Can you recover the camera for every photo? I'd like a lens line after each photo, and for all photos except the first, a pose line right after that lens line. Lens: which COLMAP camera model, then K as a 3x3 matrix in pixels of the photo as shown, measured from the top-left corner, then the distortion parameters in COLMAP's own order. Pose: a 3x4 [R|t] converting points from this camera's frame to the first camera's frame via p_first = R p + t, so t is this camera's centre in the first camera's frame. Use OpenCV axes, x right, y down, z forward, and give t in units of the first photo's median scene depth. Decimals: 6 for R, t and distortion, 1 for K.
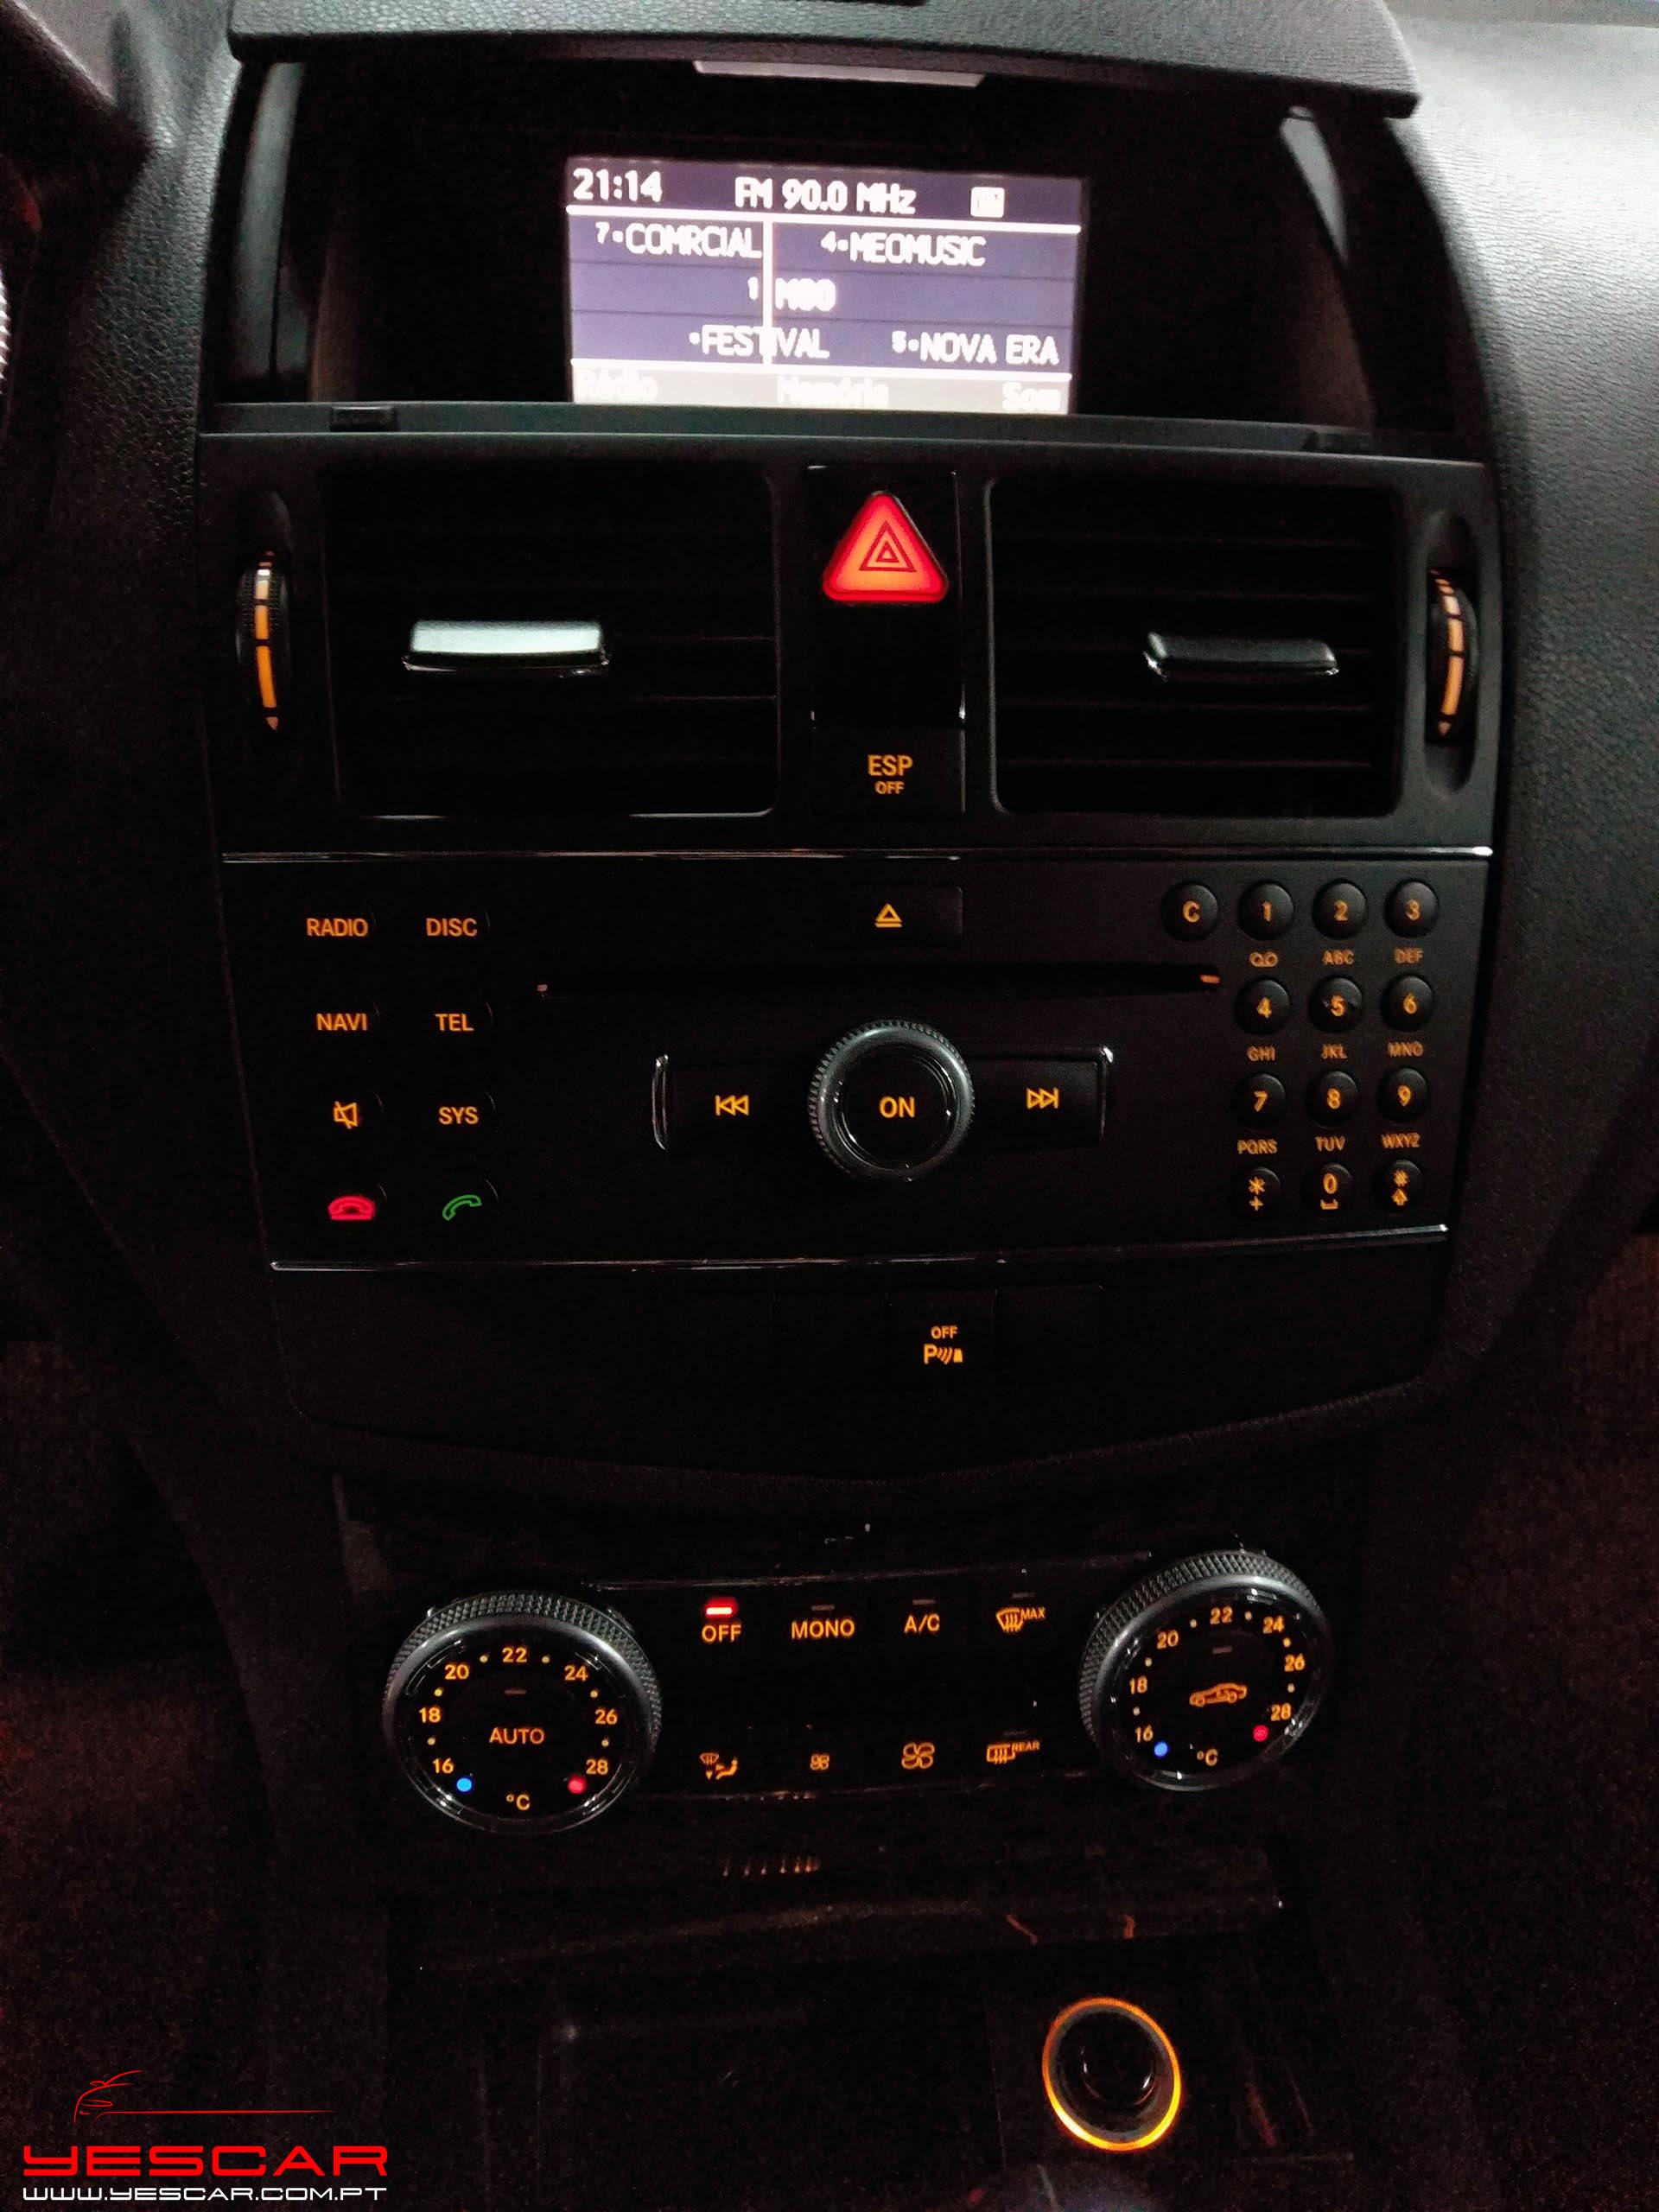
lens RADIAL K [[1624.2, 0, 844.7], [0, 1624.2, 1107.2], [0, 0, 1]] dist [0.090663, -0.170223]
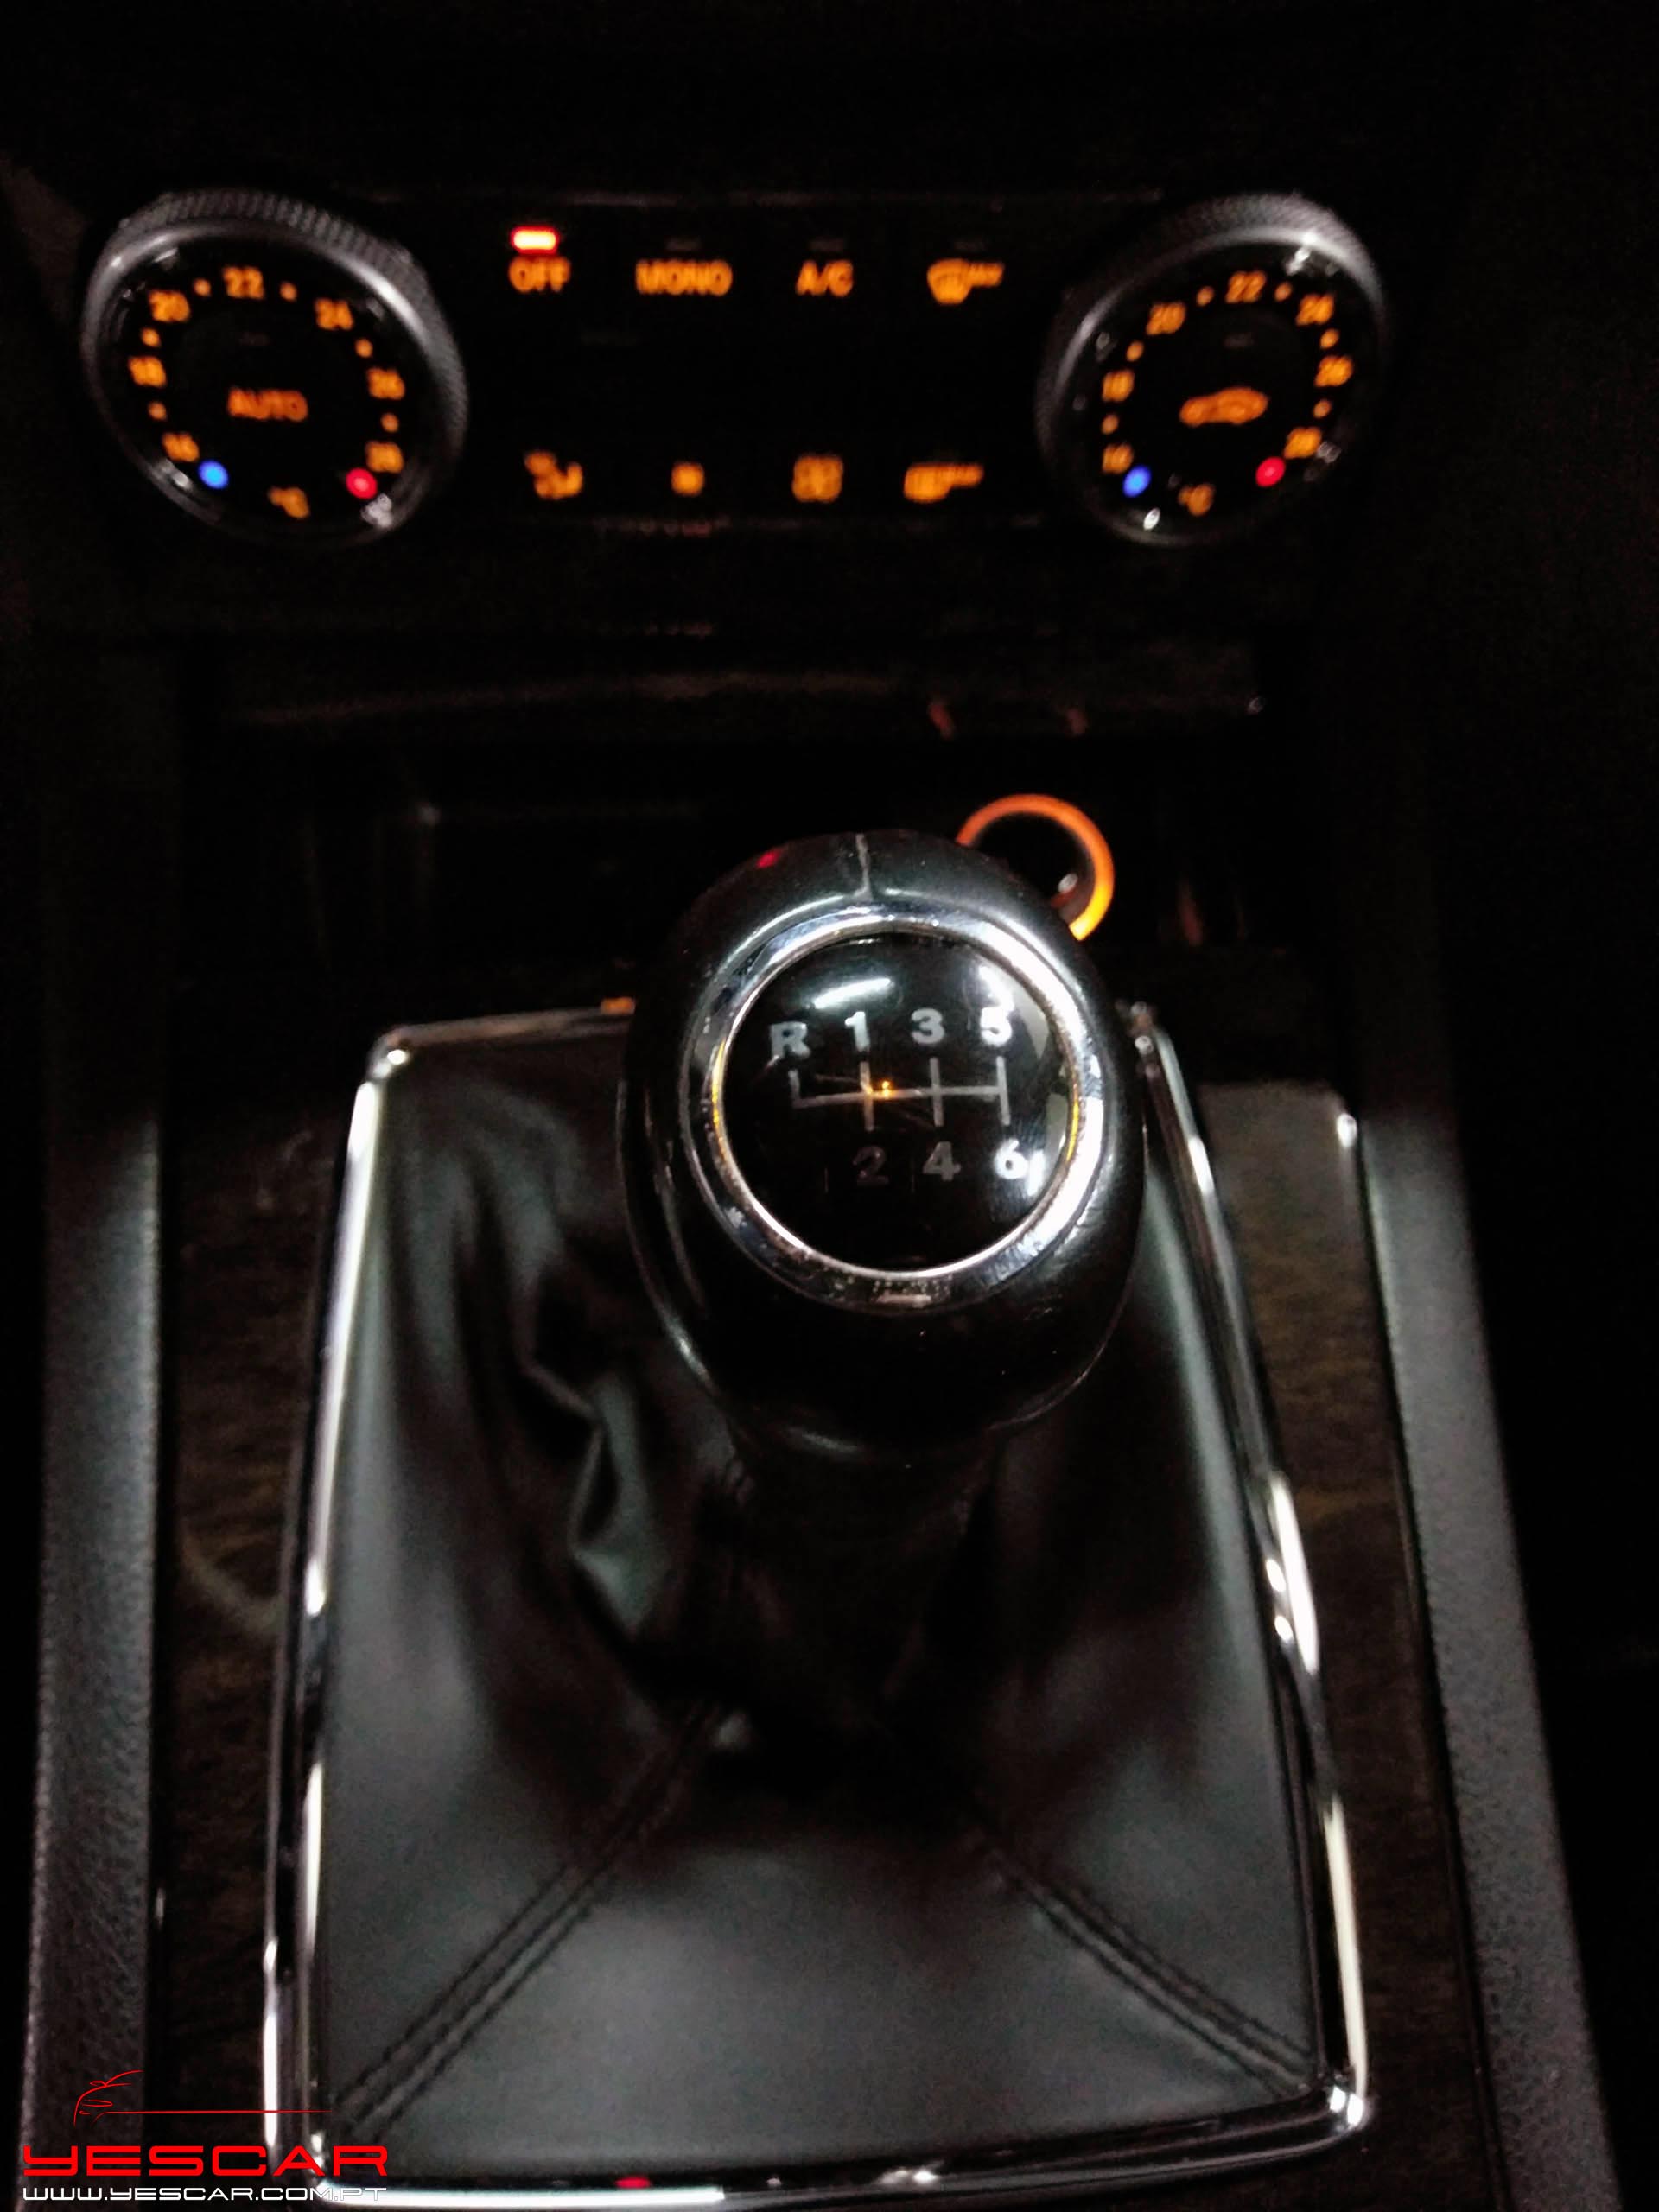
lens RADIAL K [[1665.6, 0, 849.2], [0, 1665.6, 1106.1], [0, 0, 1]] dist [0.049317, -0.142406]
pose [[0.998990, 0.044447, 0.006620, 0.070909], [-0.040381, 0.823274, 0.566205, 0.205032], [0.019716, -0.565901, 0.824238, 0.204982]]
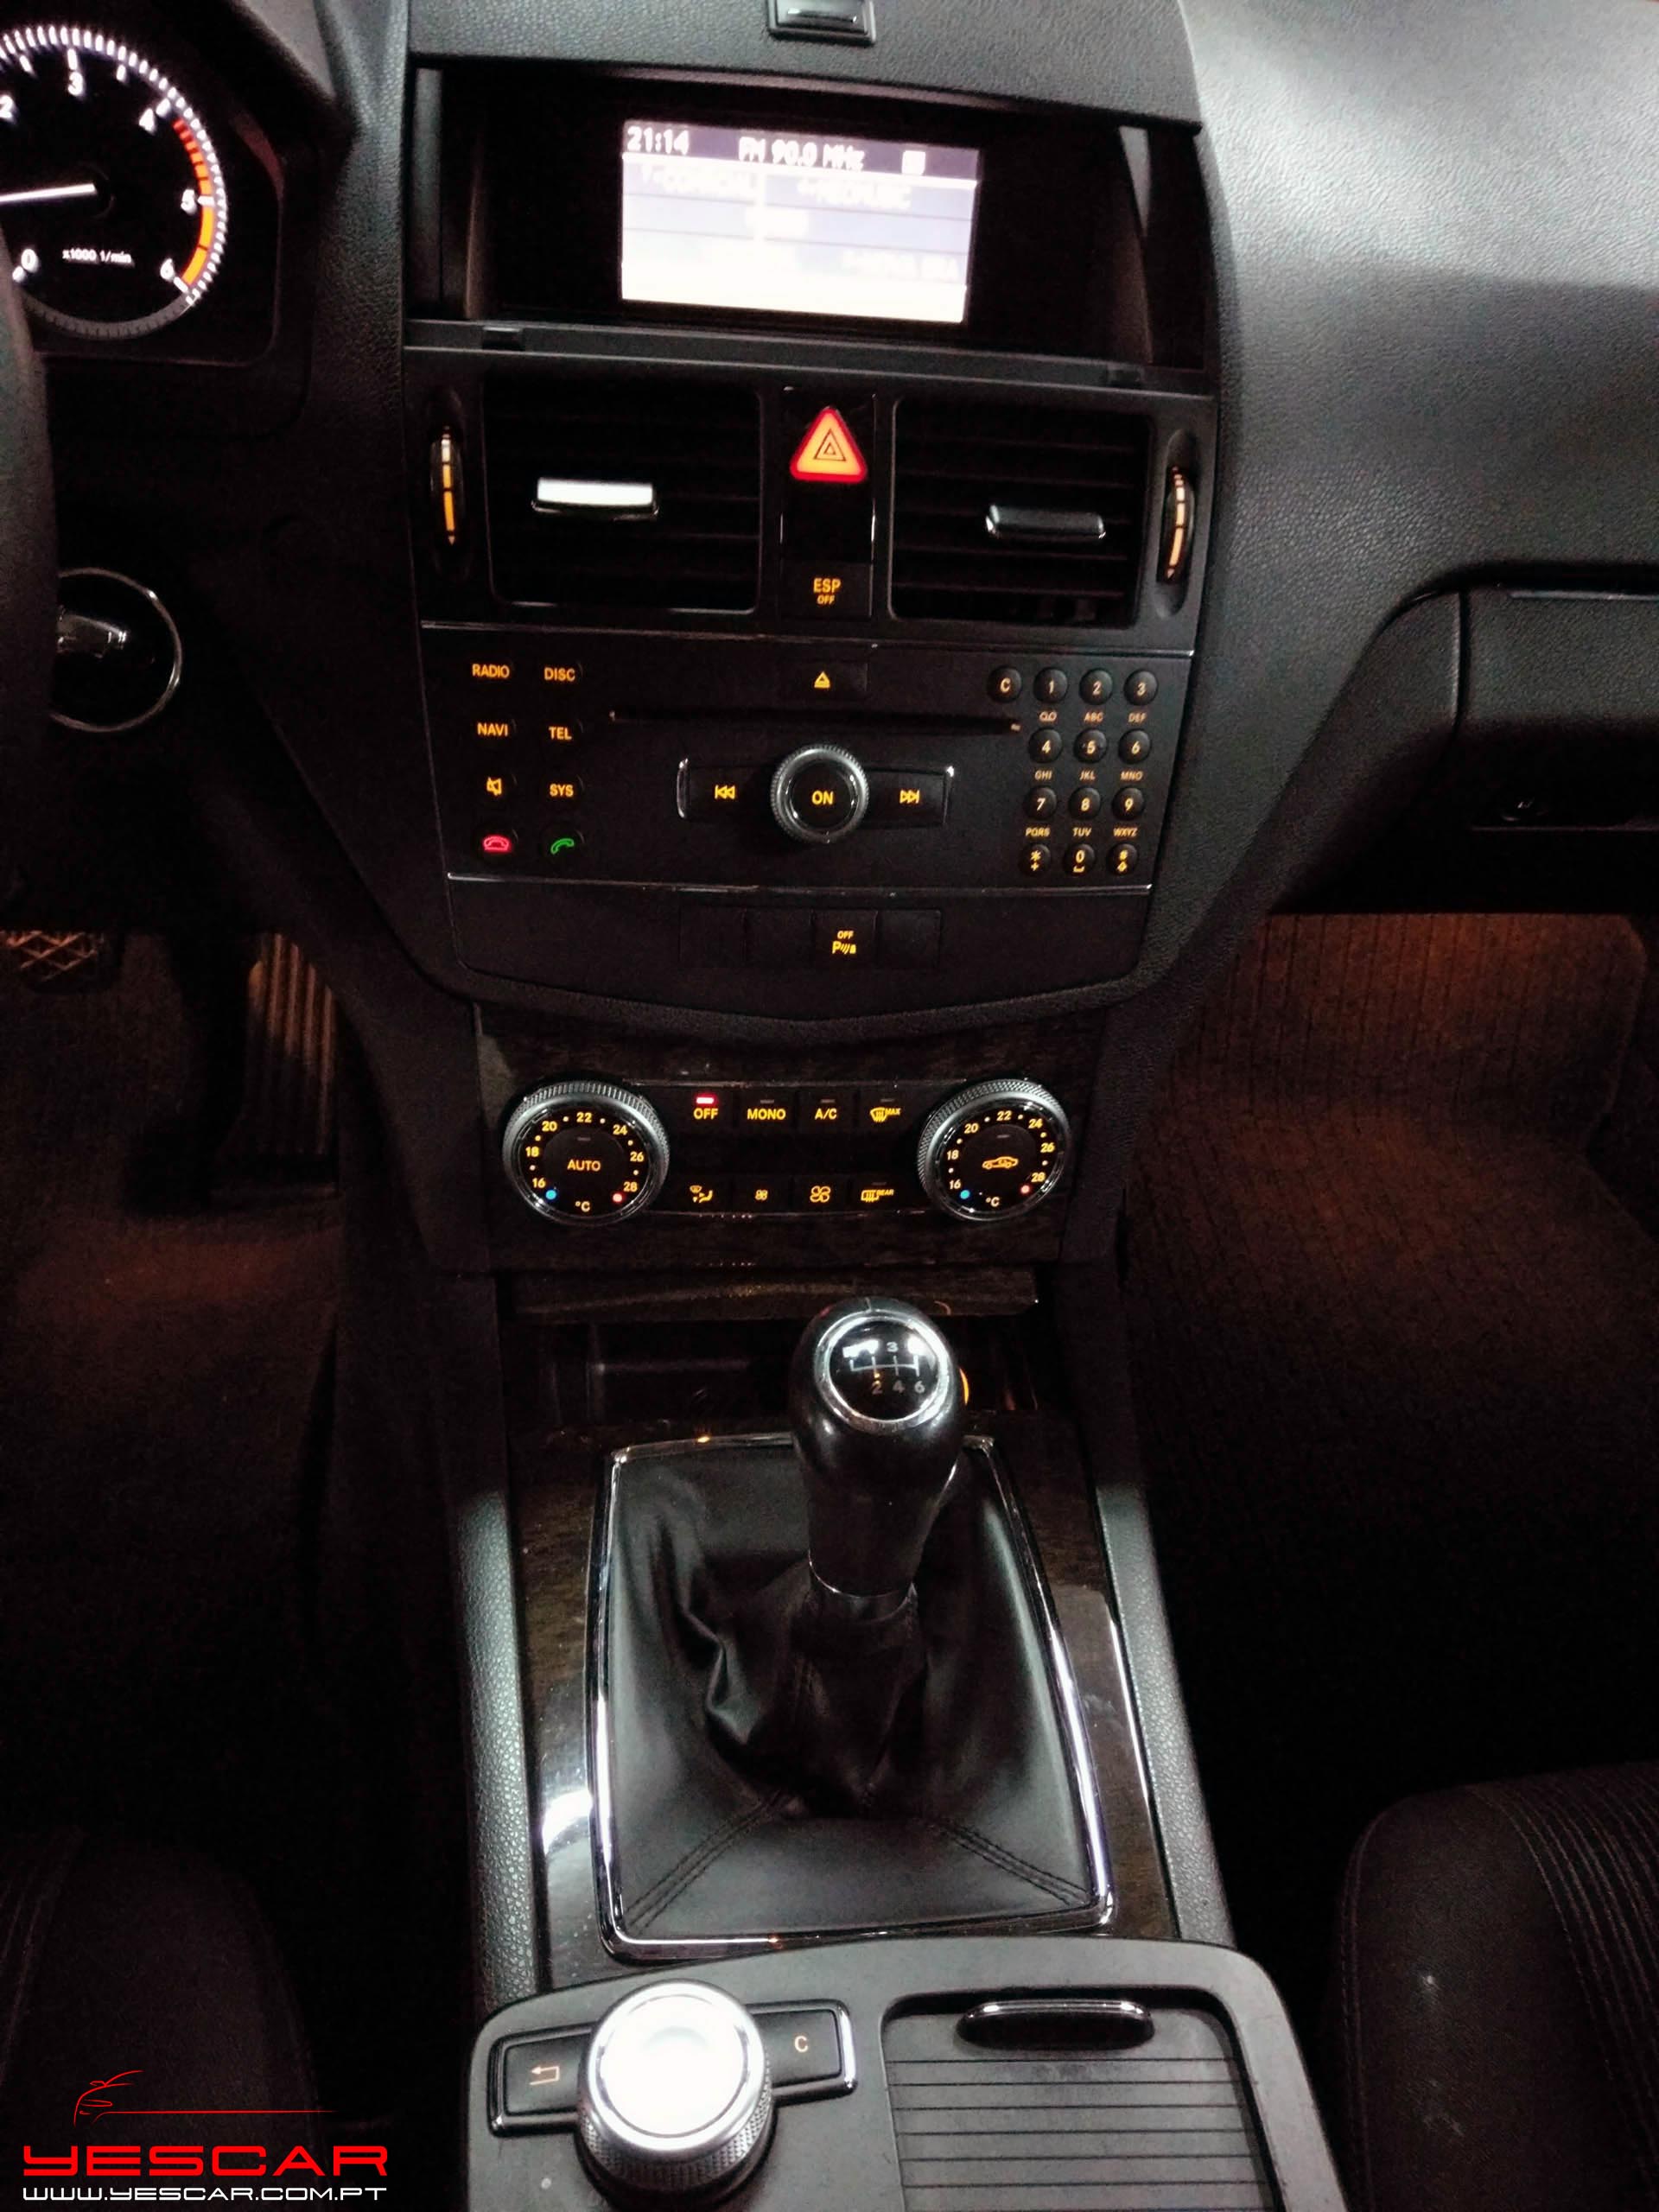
lens RADIAL K [[1624.2, 0, 844.7], [0, 1624.2, 1107.2], [0, 0, 1]] dist [0.090663, -0.170223]
pose [[0.998390, 0.037027, 0.042981, -0.005365], [-0.044220, 0.982537, 0.180735, 0.007911], [-0.035539, -0.182345, 0.982592, -0.646349]]
